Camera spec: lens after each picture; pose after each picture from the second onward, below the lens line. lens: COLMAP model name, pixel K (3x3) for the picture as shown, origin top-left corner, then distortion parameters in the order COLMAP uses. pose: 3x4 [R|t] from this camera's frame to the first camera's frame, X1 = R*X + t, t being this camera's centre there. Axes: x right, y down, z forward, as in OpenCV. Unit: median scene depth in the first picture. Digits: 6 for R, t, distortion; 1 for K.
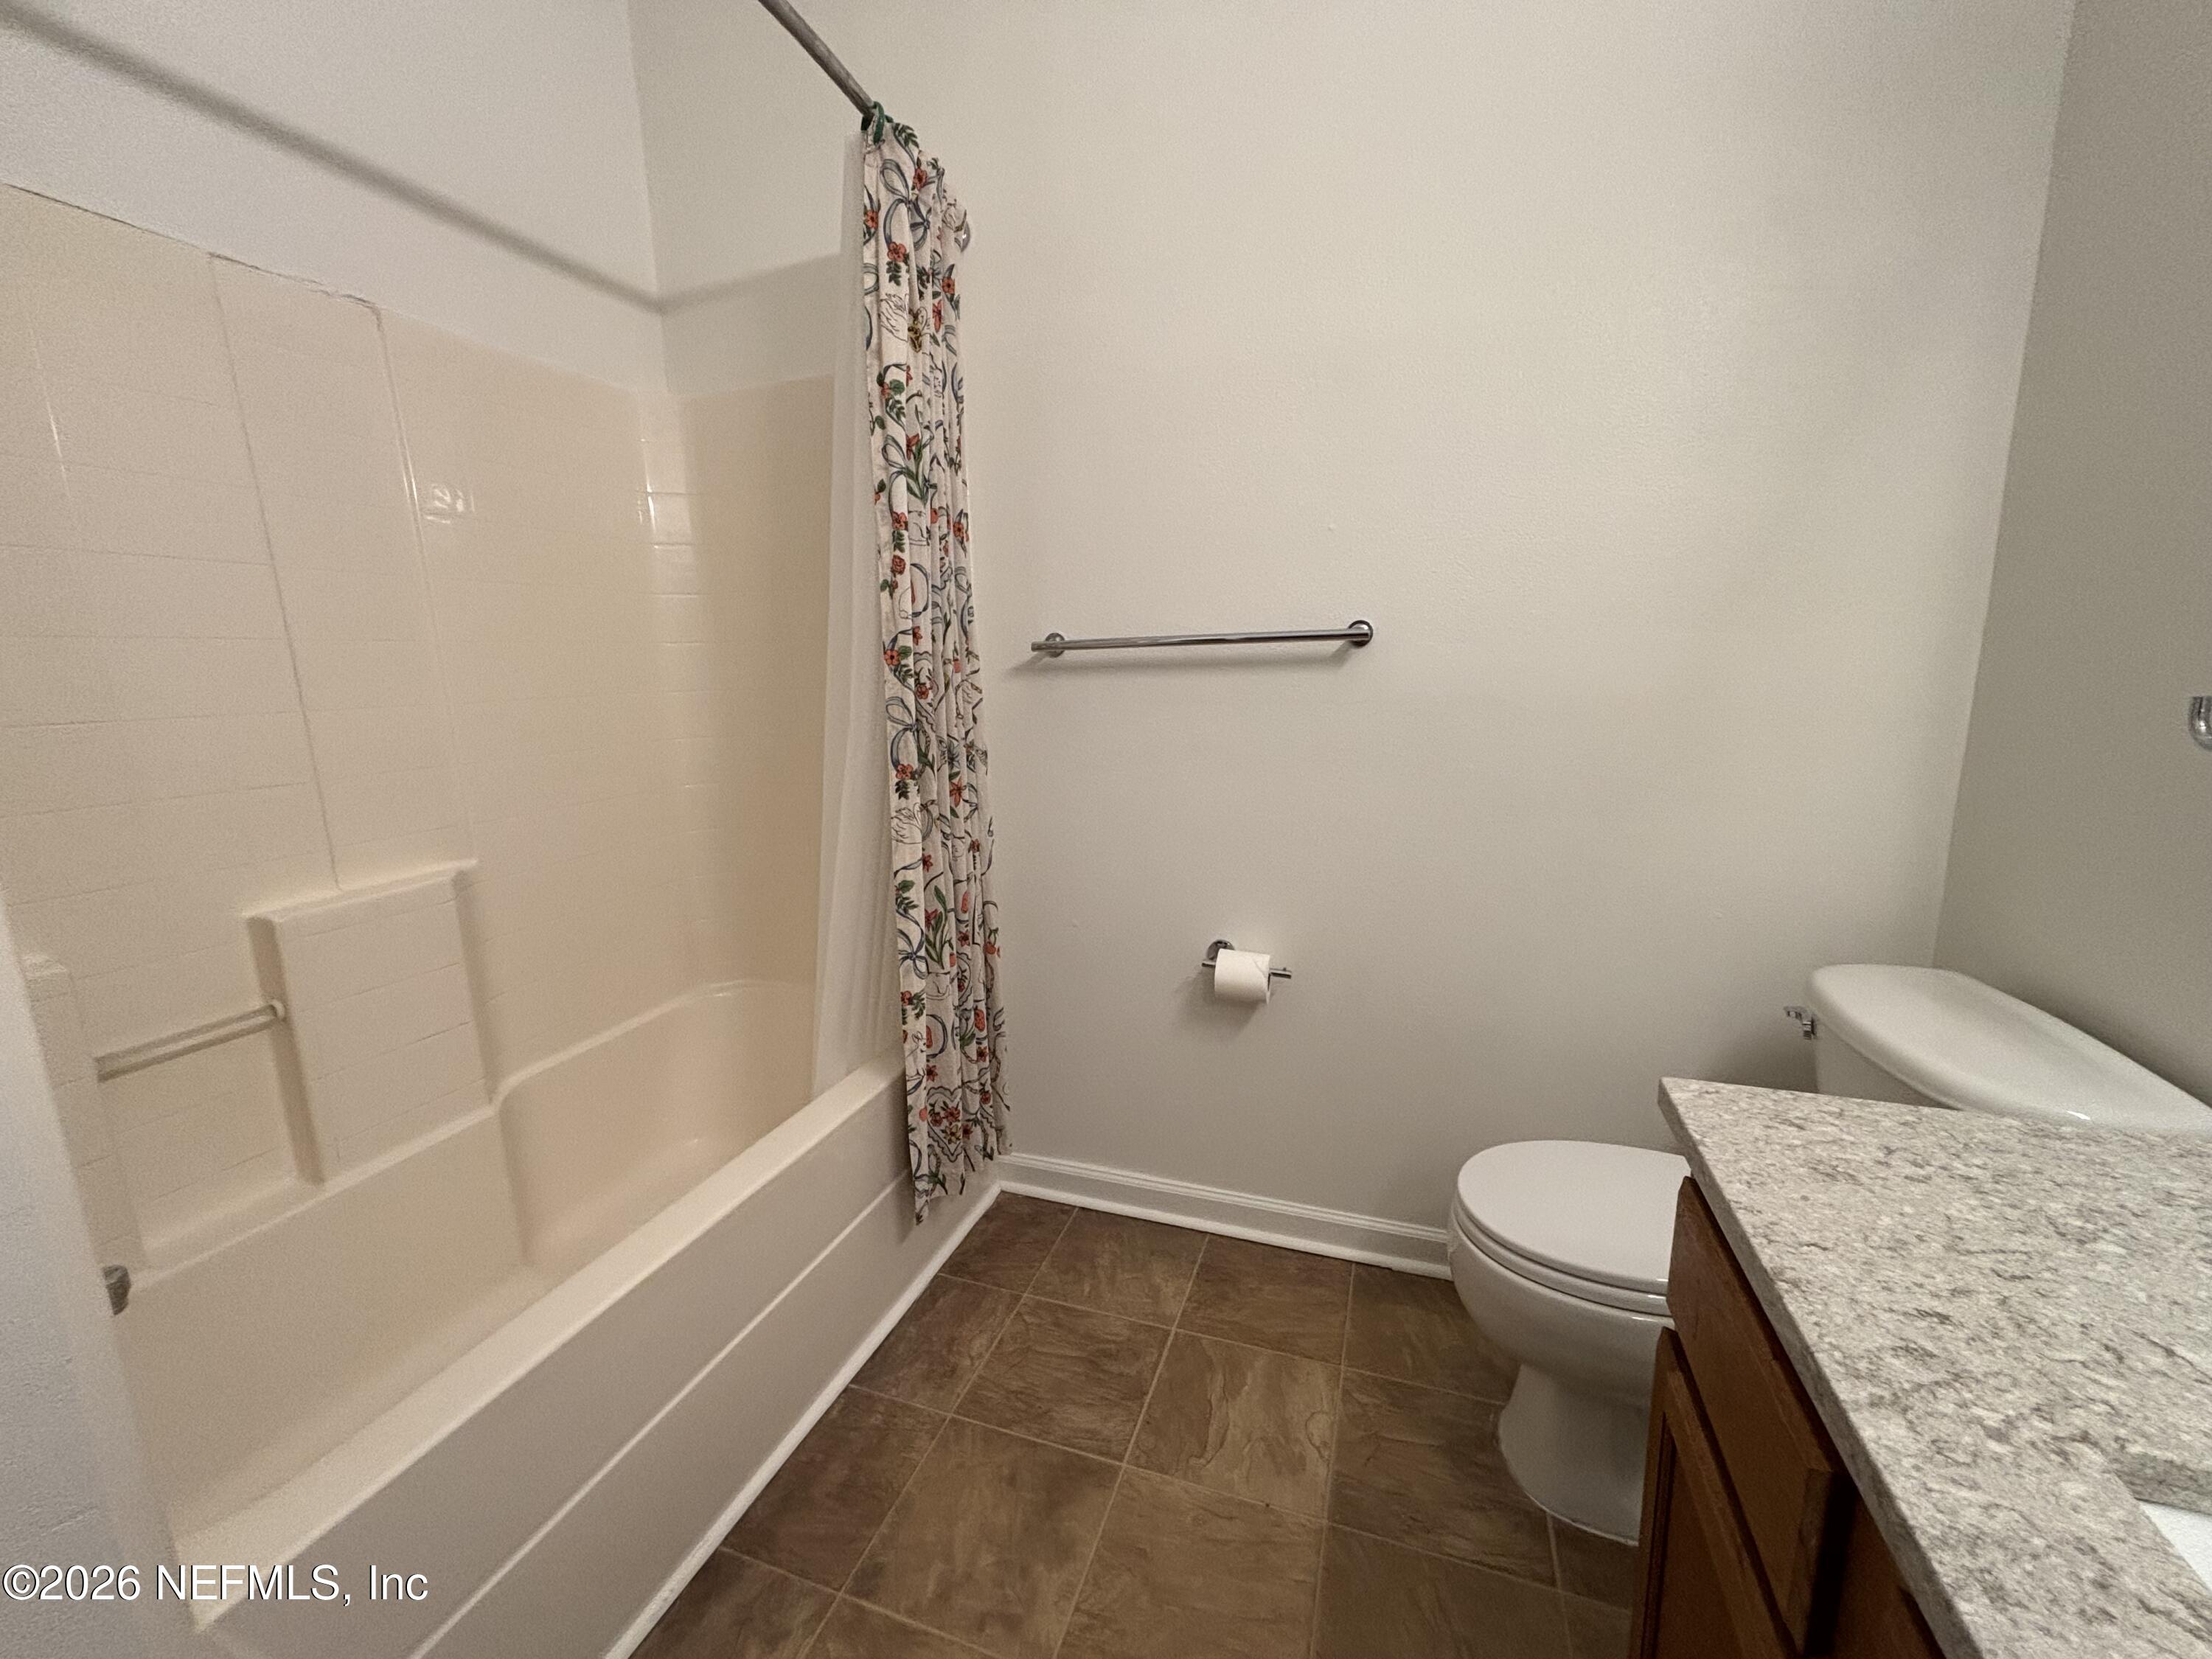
lens RADIAL K [[892.9, 0, 1091.0], [0, 892.9, 818.6], [0, 0, 1]] dist [-0.001128, -0.000195]
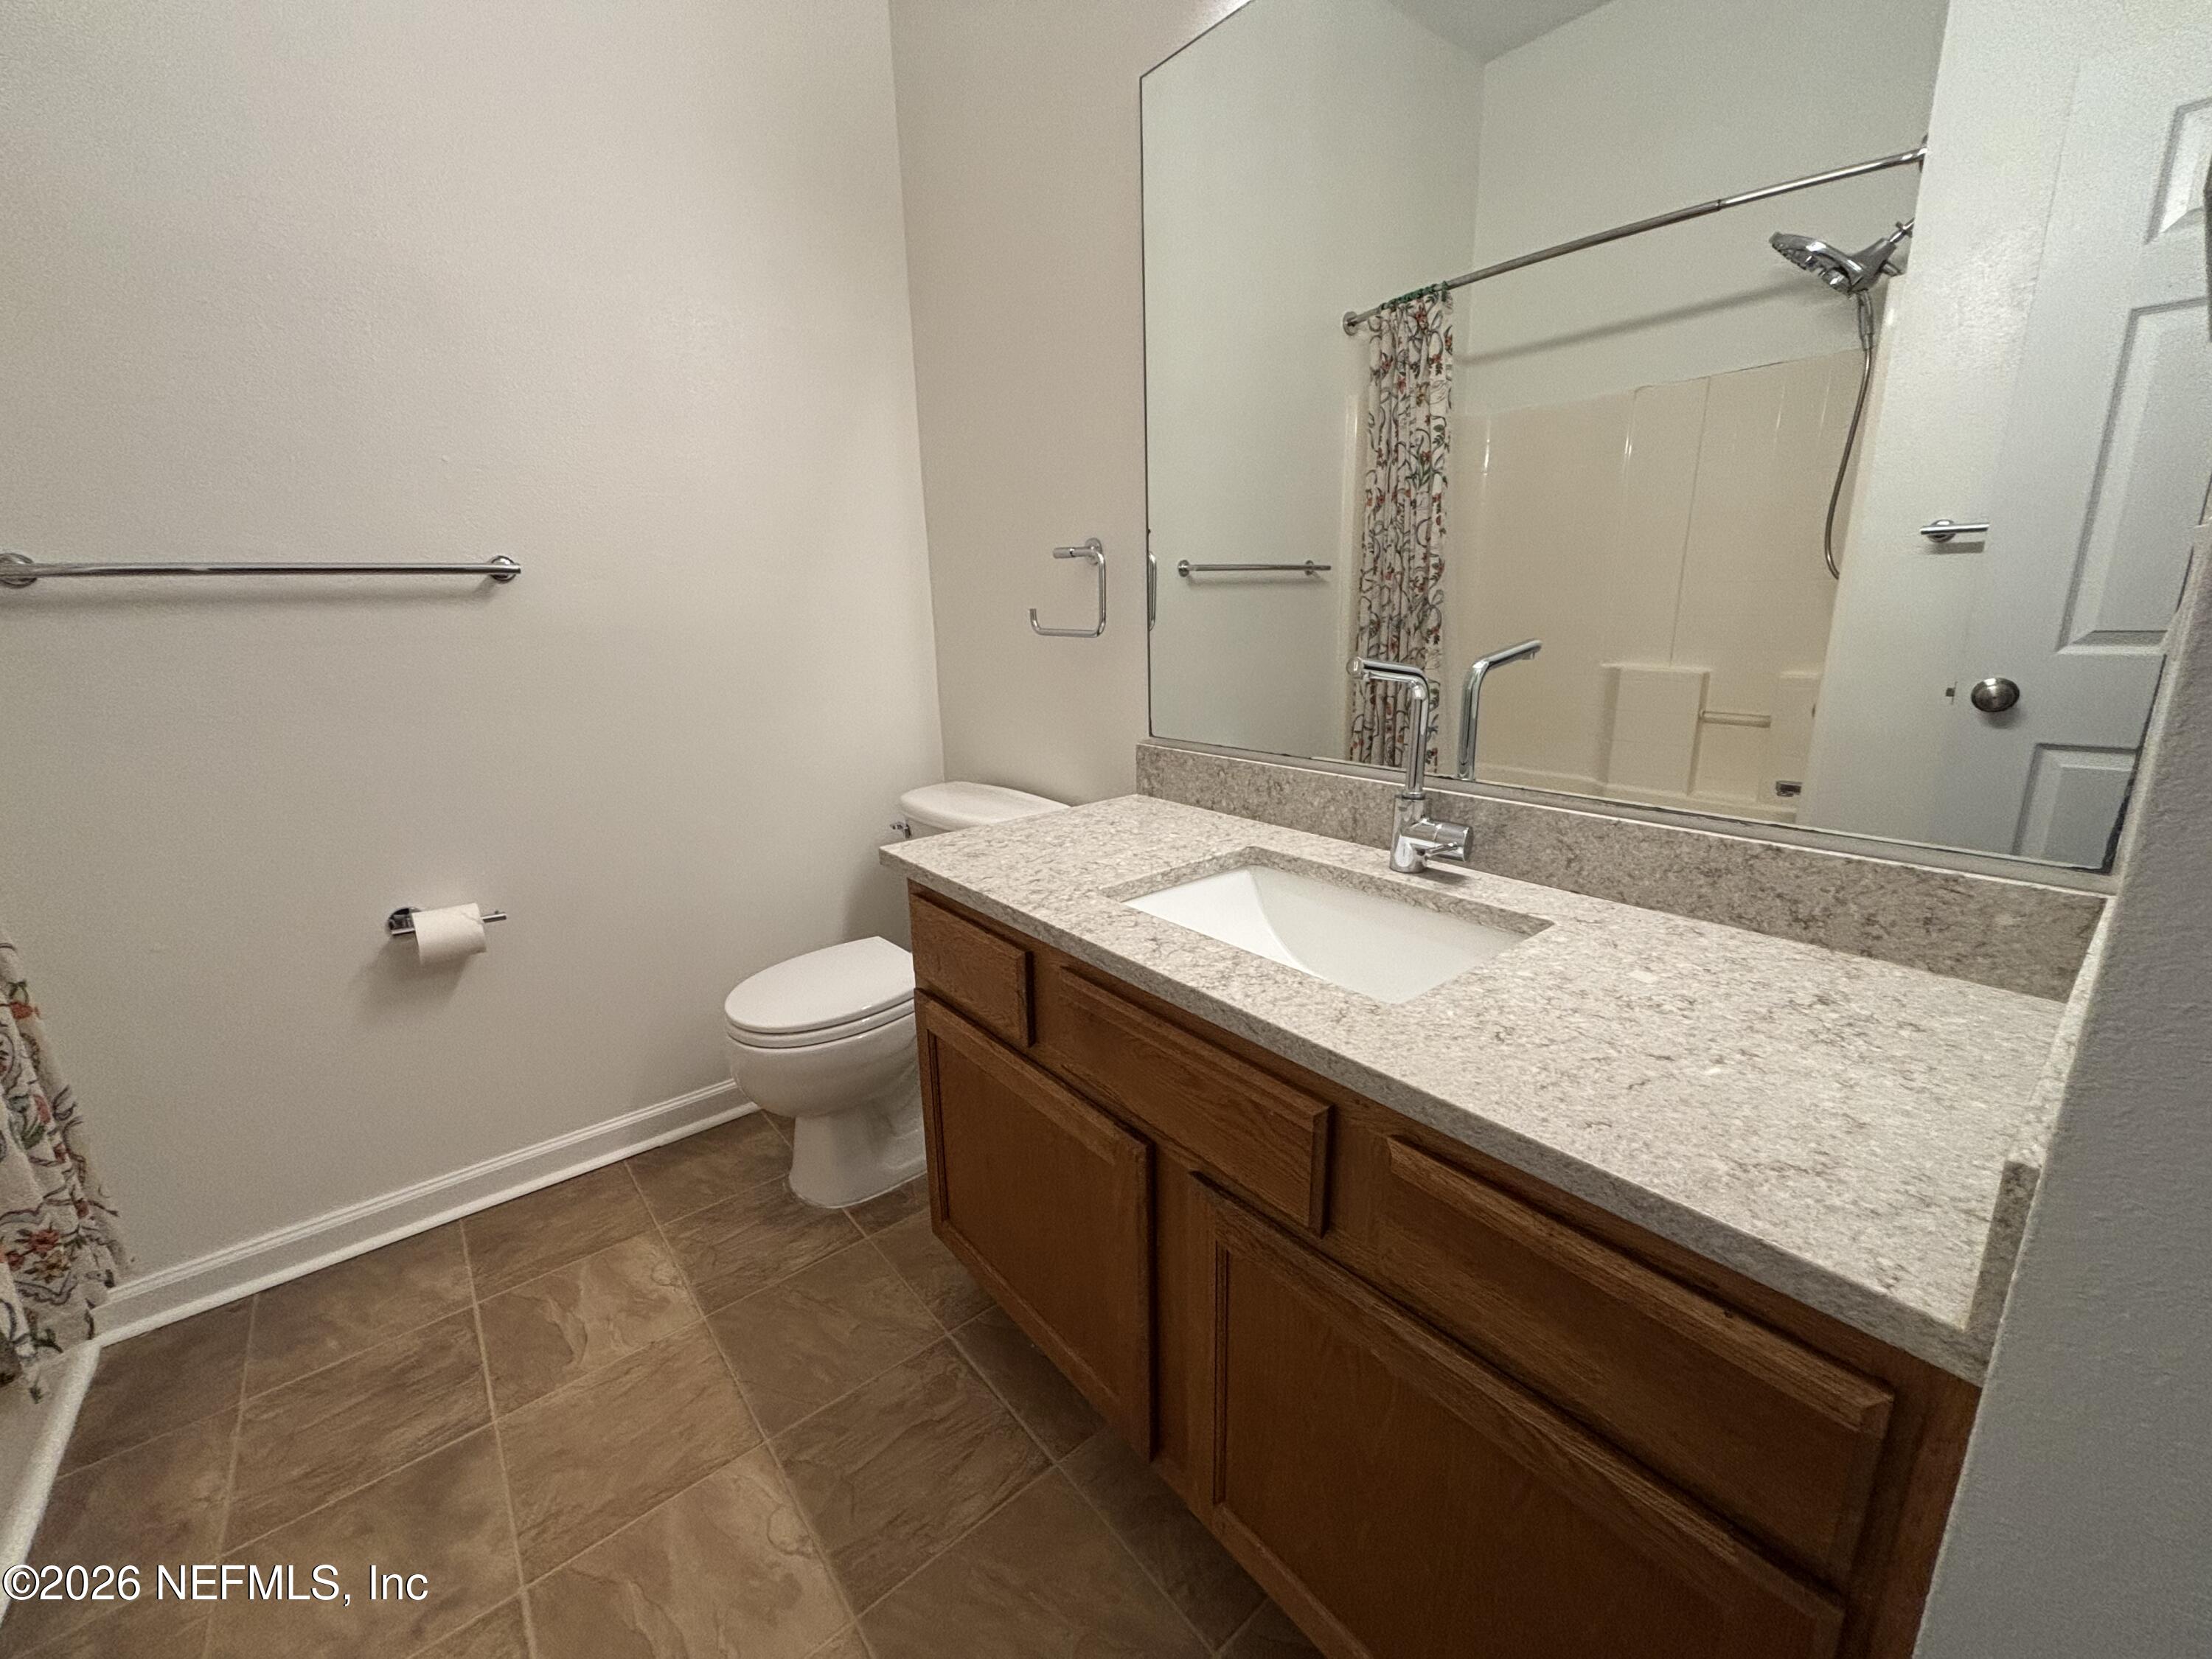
lens RADIAL K [[892.9, 0, 1111.9], [0, 892.9, 833.0], [0, 0, 1]] dist [-0.001128, -0.000195]
pose [[0.504099, -0.206964, 0.838481, -0.270331], [0.160192, 0.976422, 0.144705, 0.052894], [-0.848660, 0.061372, 0.525367, -0.112953]]
